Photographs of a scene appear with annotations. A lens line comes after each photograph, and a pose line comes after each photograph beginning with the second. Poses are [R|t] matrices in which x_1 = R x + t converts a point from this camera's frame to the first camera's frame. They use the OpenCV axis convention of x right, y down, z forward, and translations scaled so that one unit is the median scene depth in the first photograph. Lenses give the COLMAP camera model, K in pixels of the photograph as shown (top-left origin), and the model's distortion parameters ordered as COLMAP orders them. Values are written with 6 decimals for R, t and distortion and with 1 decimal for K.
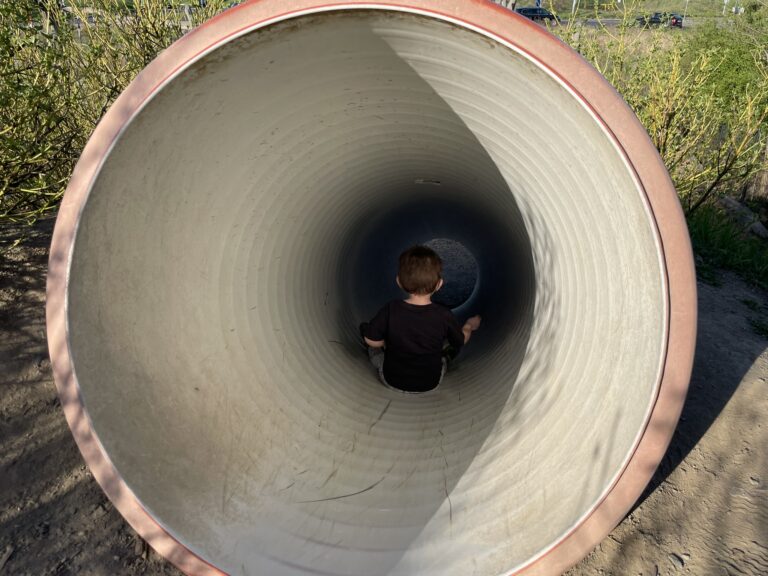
lens RADIAL K [[581.3, 0, 381.1], [0, 581.3, 289.9], [0, 0, 1]] dist [0.048841, -0.043607]
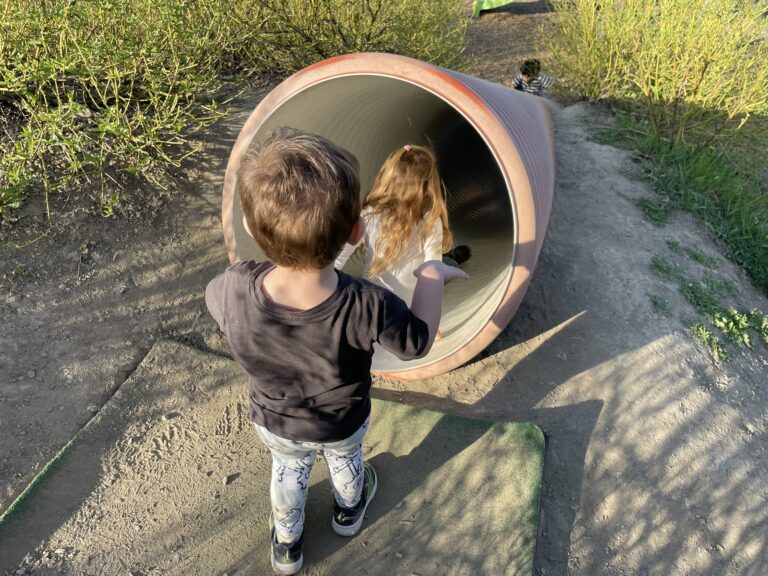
lens RADIAL K [[581.3, 0, 385.7], [0, 581.3, 290.3], [0, 0, 1]] dist [0.048841, -0.043607]
pose [[0.973429, 0.173862, -0.149023, 0.263862], [-0.123073, 0.946031, 0.299797, -0.291892], [0.193104, -0.273491, 0.942292, -0.698171]]
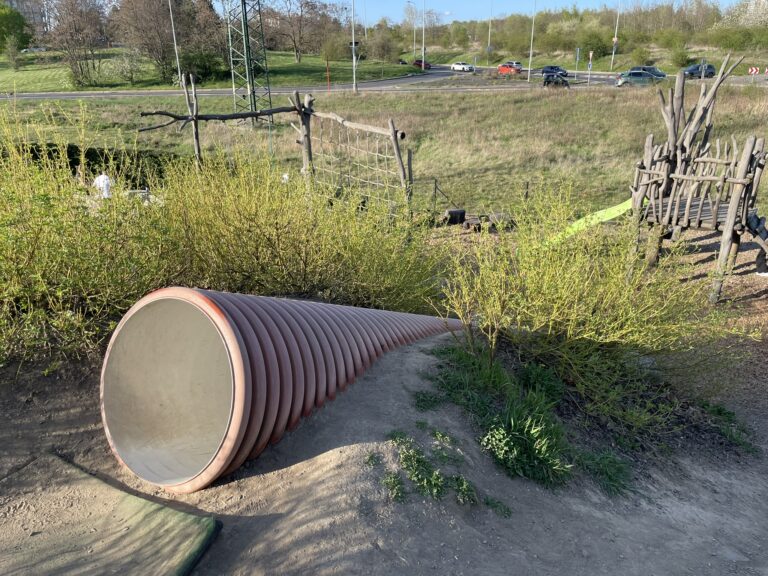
lens RADIAL K [[581.3, 0, 385.0], [0, 581.3, 290.3], [0, 0, 1]] dist [0.048841, -0.043607]
pose [[0.905137, 0.130341, -0.404645, 1.762044], [-0.160318, 0.986216, -0.040938, -0.434518], [0.393732, 0.101926, 0.913557, -1.180248]]
